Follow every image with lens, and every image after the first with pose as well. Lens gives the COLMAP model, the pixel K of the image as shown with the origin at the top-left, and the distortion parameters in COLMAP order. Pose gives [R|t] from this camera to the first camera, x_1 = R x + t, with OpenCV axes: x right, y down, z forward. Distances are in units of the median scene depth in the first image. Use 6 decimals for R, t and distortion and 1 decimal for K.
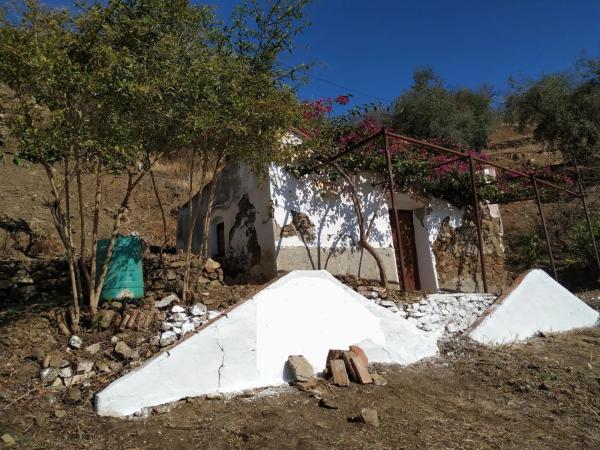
lens RADIAL K [[504.2, 0, 302.3], [0, 504.2, 224.1], [0, 0, 1]] dist [0.084088, -0.136508]
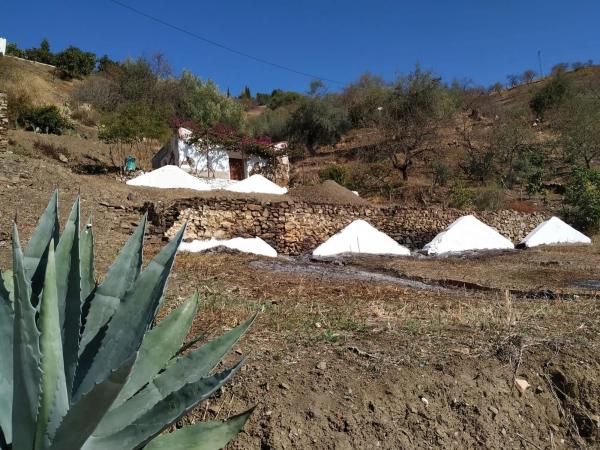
lens RADIAL K [[503.6, 0, 298.2], [0, 503.6, 223.4], [0, 0, 1]] dist [0.086663, -0.137944]
pose [[0.999661, 0.010403, -0.023884, 0.675973], [-0.009154, 0.998615, 0.051820, 0.196420], [0.024390, -0.051583, 0.998371, -1.890123]]
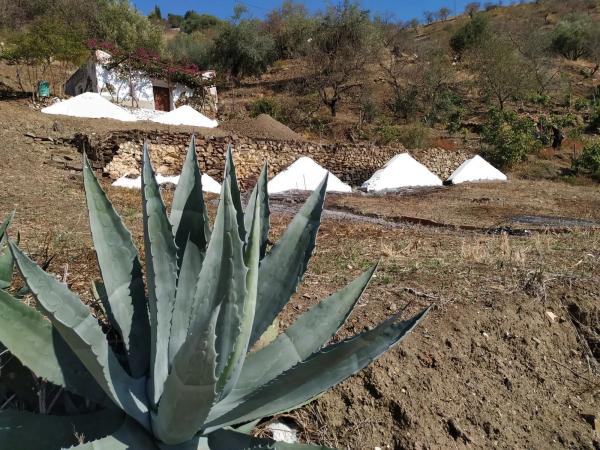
lens RADIAL K [[504.2, 0, 302.3], [0, 504.2, 224.1], [0, 0, 1]] dist [0.084088, -0.136508]
pose [[0.988852, 0.003730, 0.148853, 0.590424], [-0.030497, 0.983567, 0.177949, 0.191976], [-0.145743, -0.180505, 0.972716, -1.882122]]
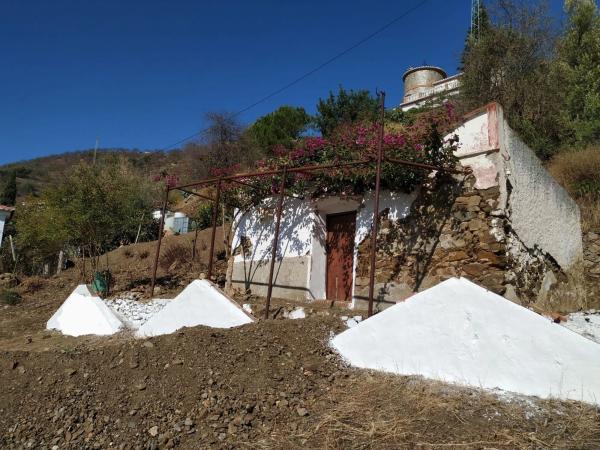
lens RADIAL K [[485.8, 0, 300.0], [0, 485.8, 225.0], [0, 0, 1]] dist [-0.002546, -0.000875]
pose [[0.127853, -0.097212, -0.987017, 1.275405], [0.130718, 0.988155, -0.080392, 0.068962], [0.983141, -0.118742, 0.139046, 0.918326]]
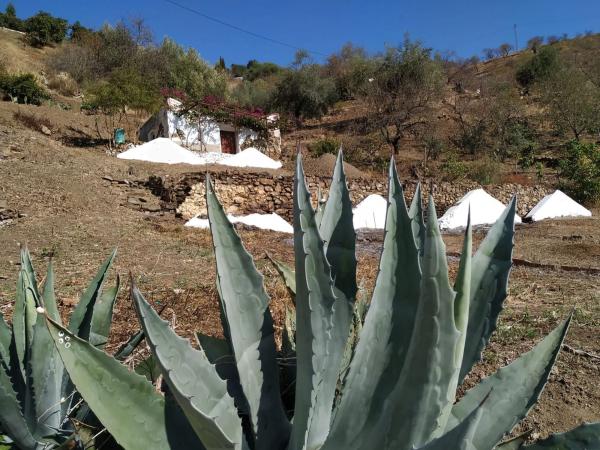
lens RADIAL K [[505.3, 0, 300.0], [0, 505.3, 225.0], [0, 0, 1]] dist [0.084249, -0.136485]
pose [[0.999560, 0.004185, 0.029377, 0.564070], [-0.007216, 0.994568, 0.103840, 0.200326], [-0.028783, -0.104007, 0.994160, -1.836016]]
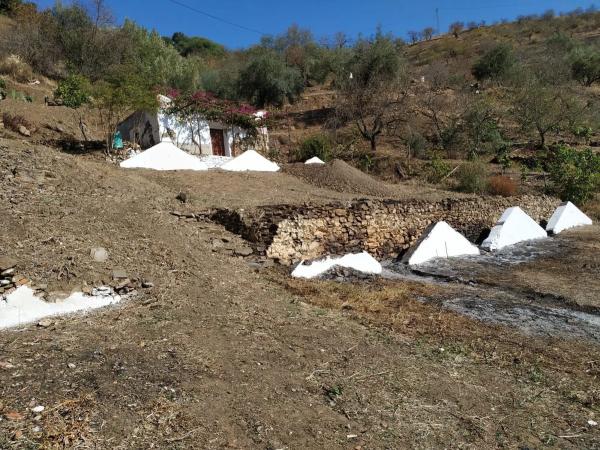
lens RADIAL K [[504.2, 0, 302.3], [0, 504.2, 224.1], [0, 0, 1]] dist [0.084088, -0.136508]
pose [[0.982389, -0.011480, 0.186496, 0.165831], [-0.016498, 0.988883, 0.147777, 0.063932], [-0.186120, -0.148252, 0.971278, -1.693825]]
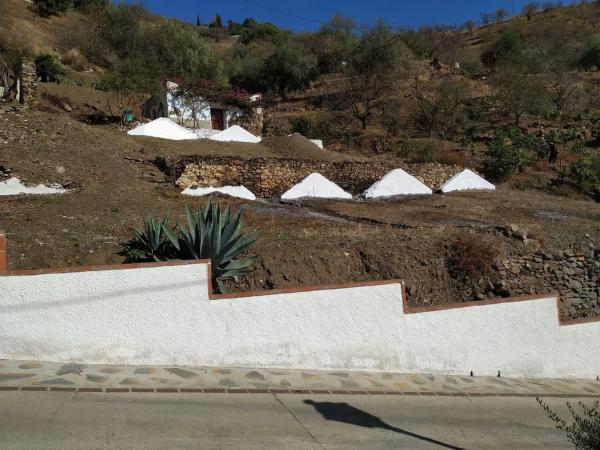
lens RADIAL K [[504.2, 0, 302.3], [0, 504.2, 224.1], [0, 0, 1]] dist [0.084088, -0.136508]
pose [[0.998722, 0.025059, 0.043899, 0.683719], [-0.032647, 0.982808, 0.181719, 0.094370], [-0.038590, -0.182920, 0.982370, -2.453866]]
